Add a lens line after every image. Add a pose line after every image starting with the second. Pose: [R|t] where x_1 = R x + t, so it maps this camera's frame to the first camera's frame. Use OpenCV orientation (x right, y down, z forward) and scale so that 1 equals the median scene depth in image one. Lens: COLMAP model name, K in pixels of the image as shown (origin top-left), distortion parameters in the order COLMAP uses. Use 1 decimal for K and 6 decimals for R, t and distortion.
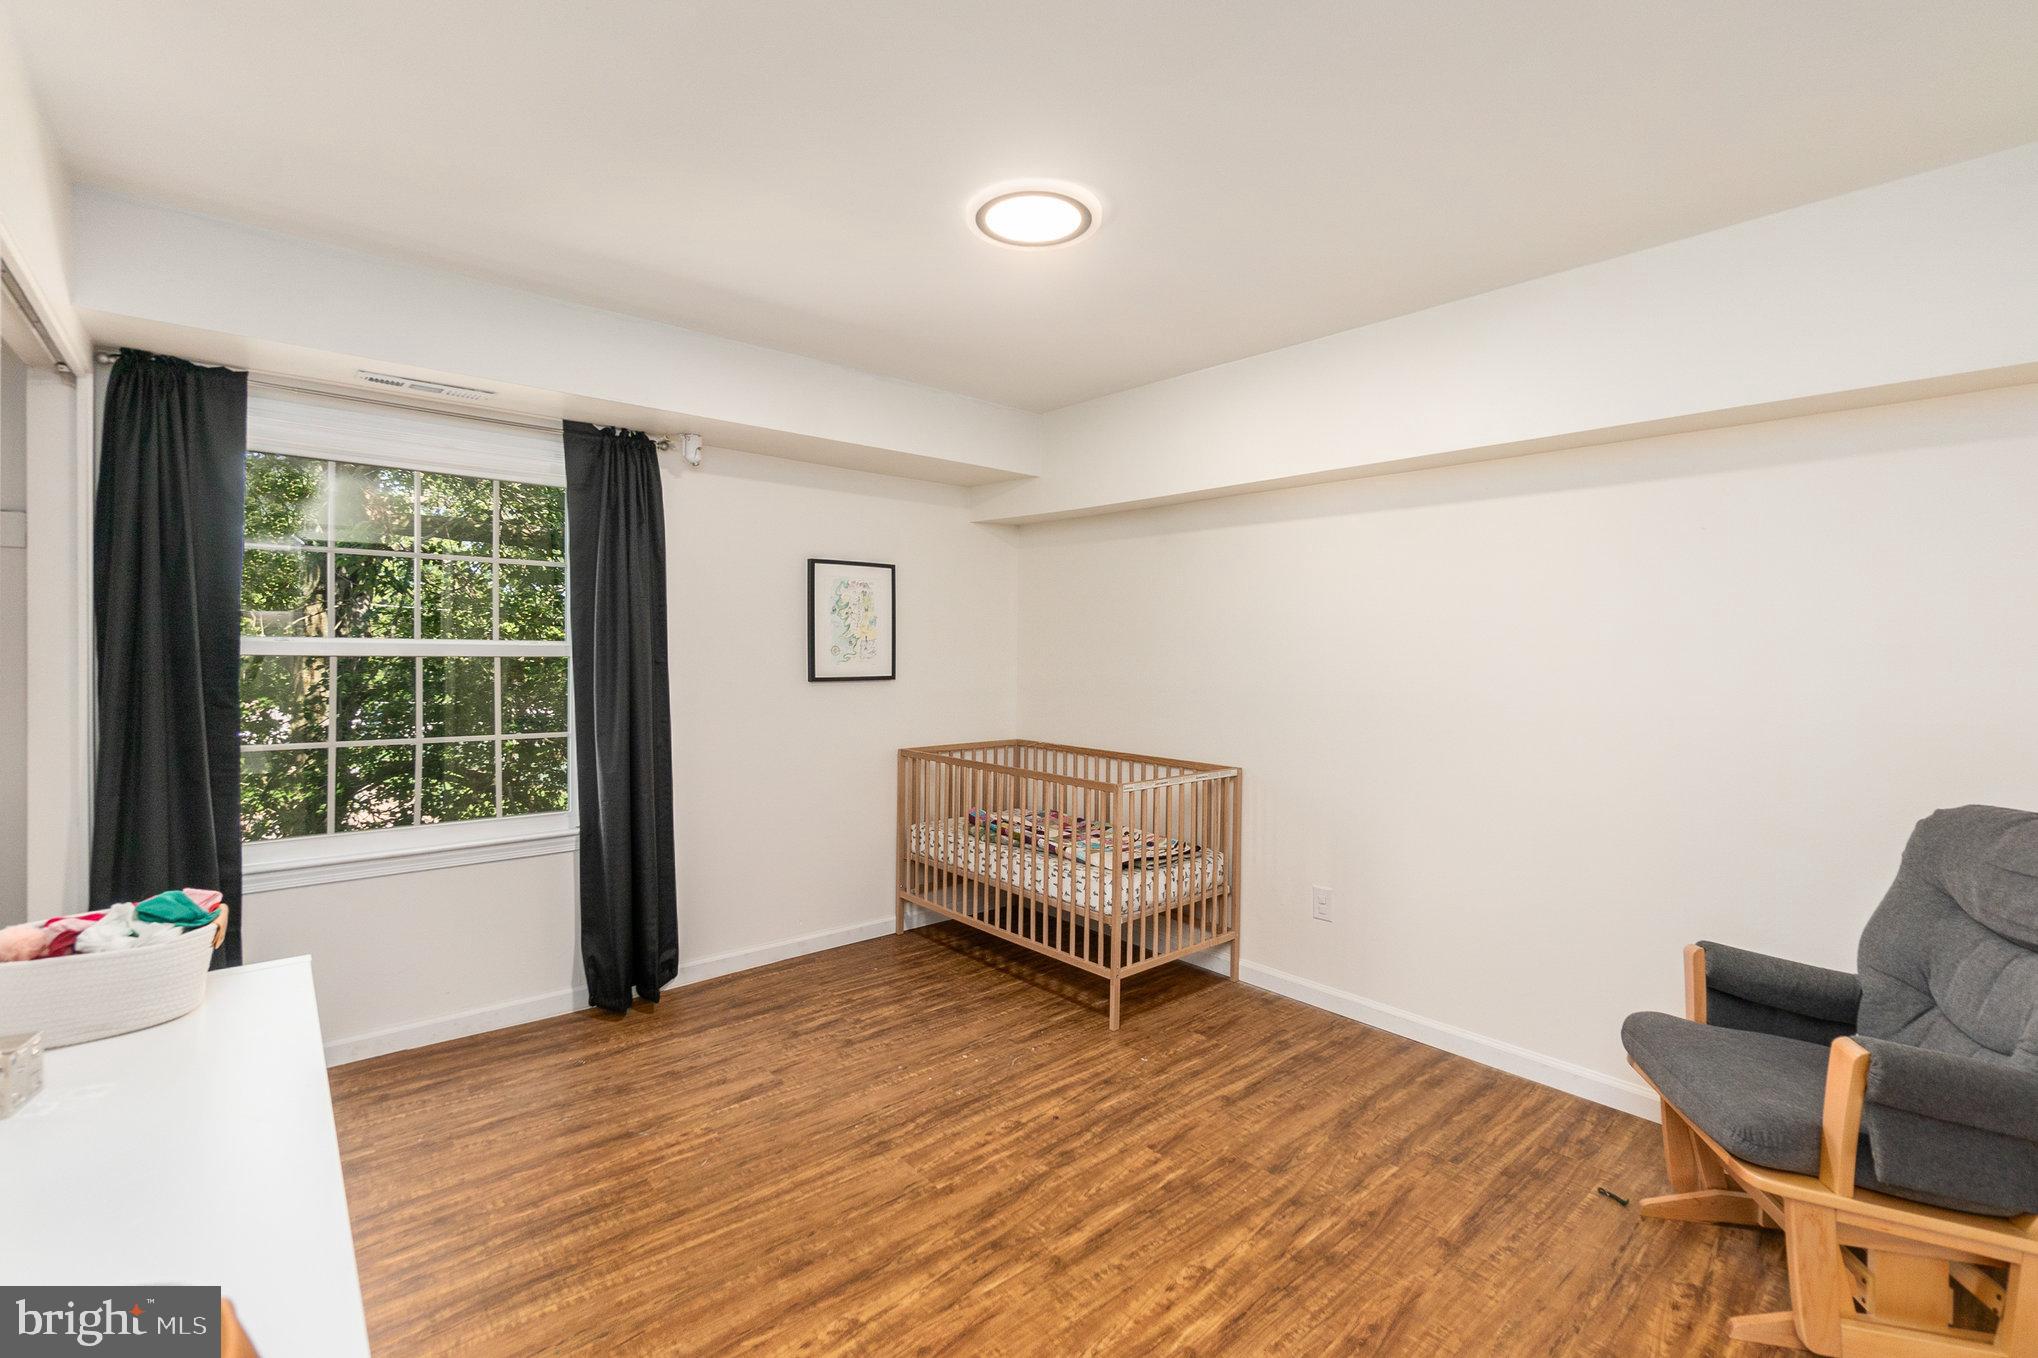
lens RADIAL K [[900.1, 0, 1002.3], [0, 900.1, 679.8], [0, 0, 1]] dist [-0.000831, 0.000321]
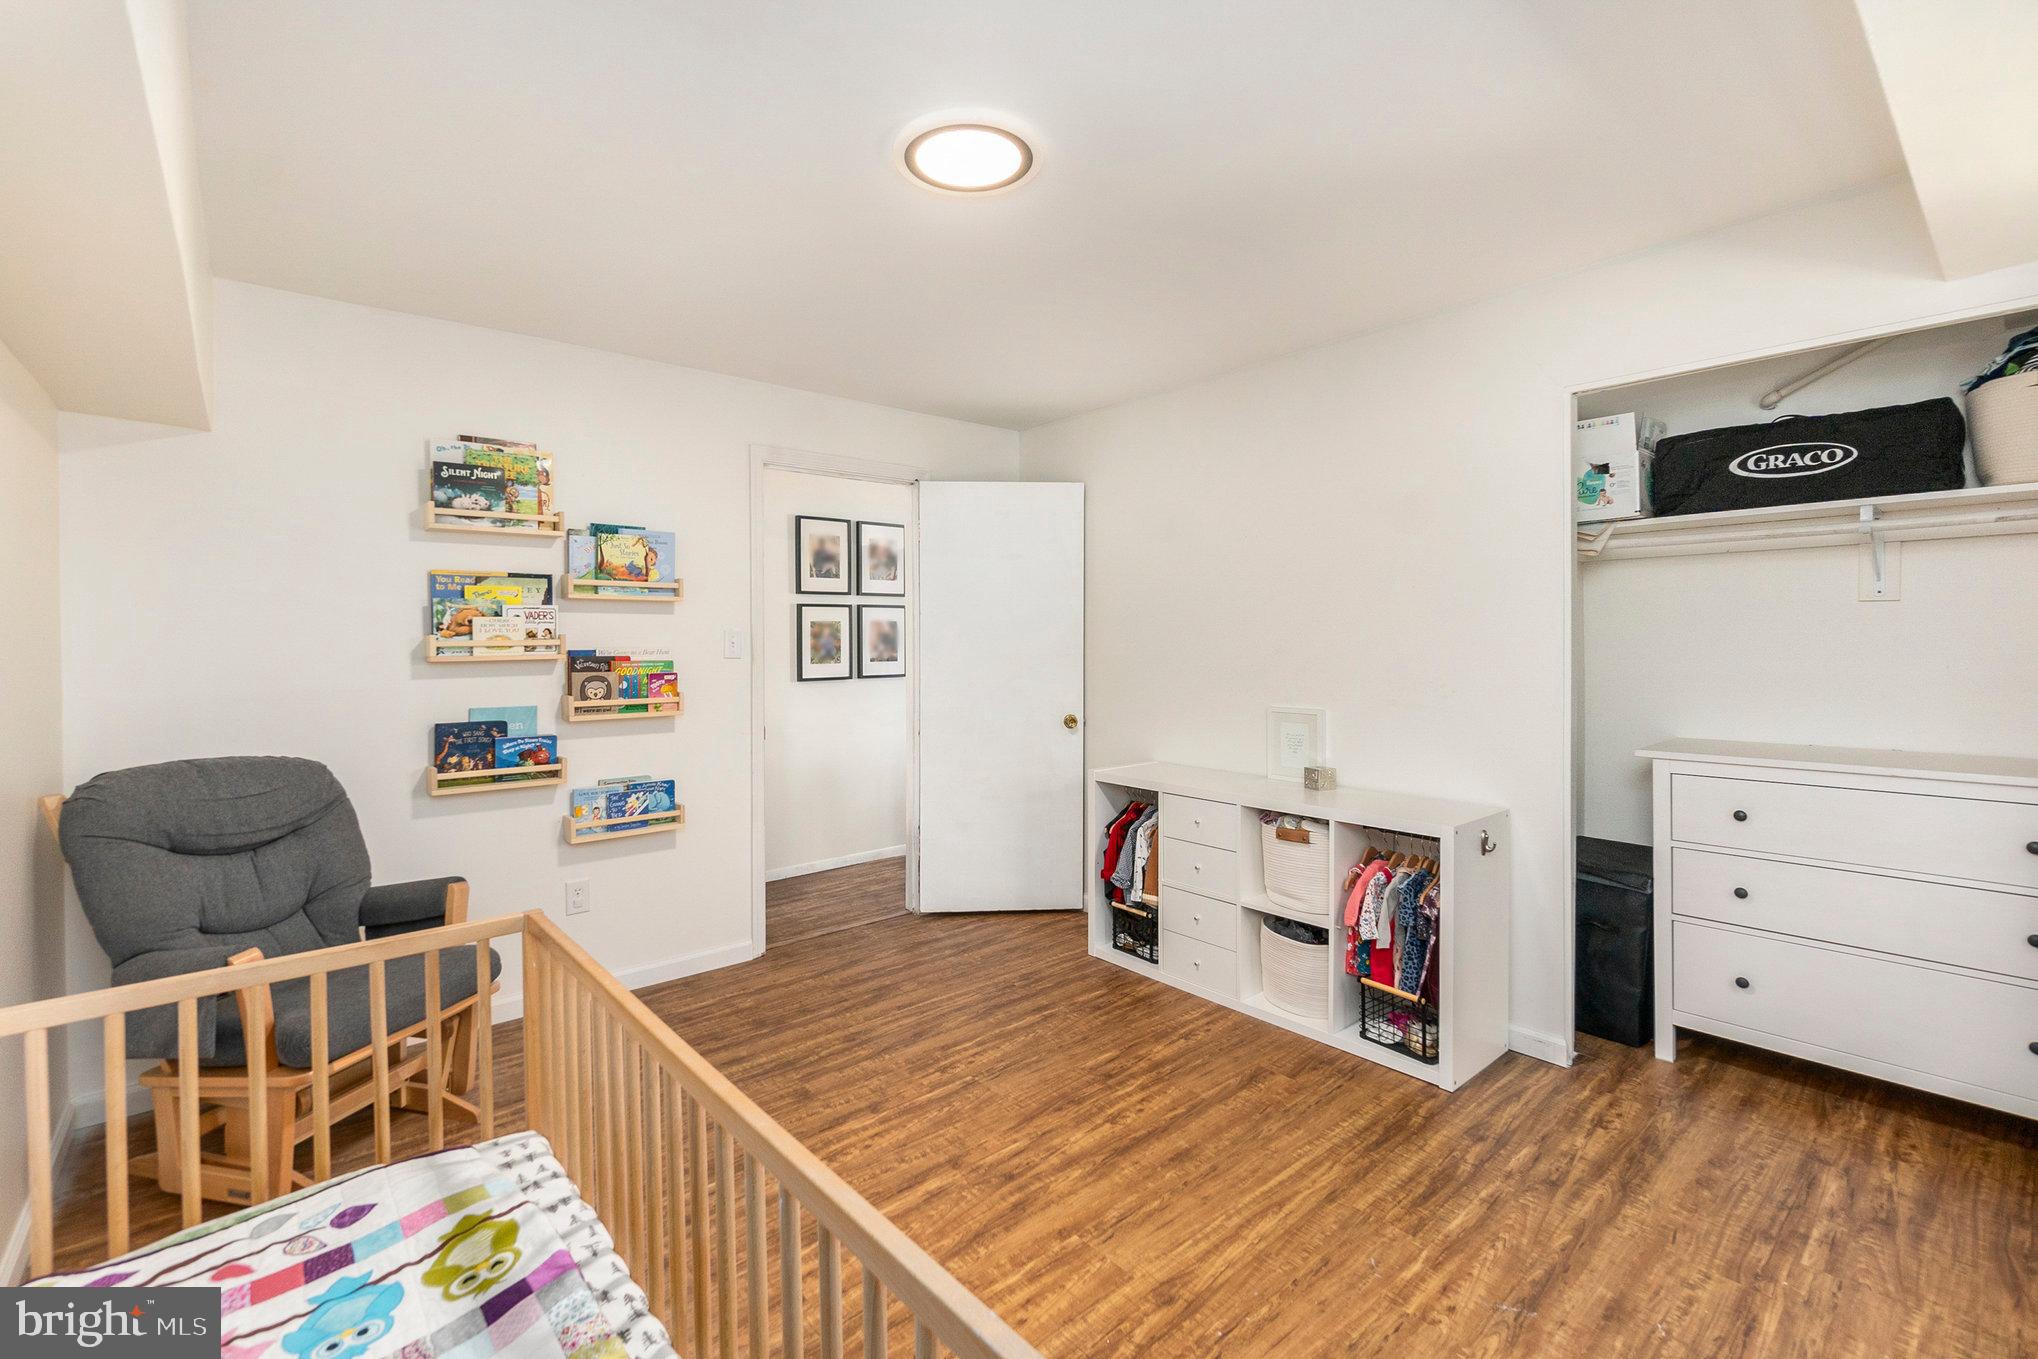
lens RADIAL K [[900.1, 0, 1002.3], [0, 900.1, 680.3], [0, 0, 1]] dist [-0.000831, 0.000321]
pose [[-0.999968, -0.001431, 0.007868, -0.005659], [-0.000797, 0.996794, 0.080010, -0.051829], [-0.007958, 0.080001, -0.996763, 1.987142]]
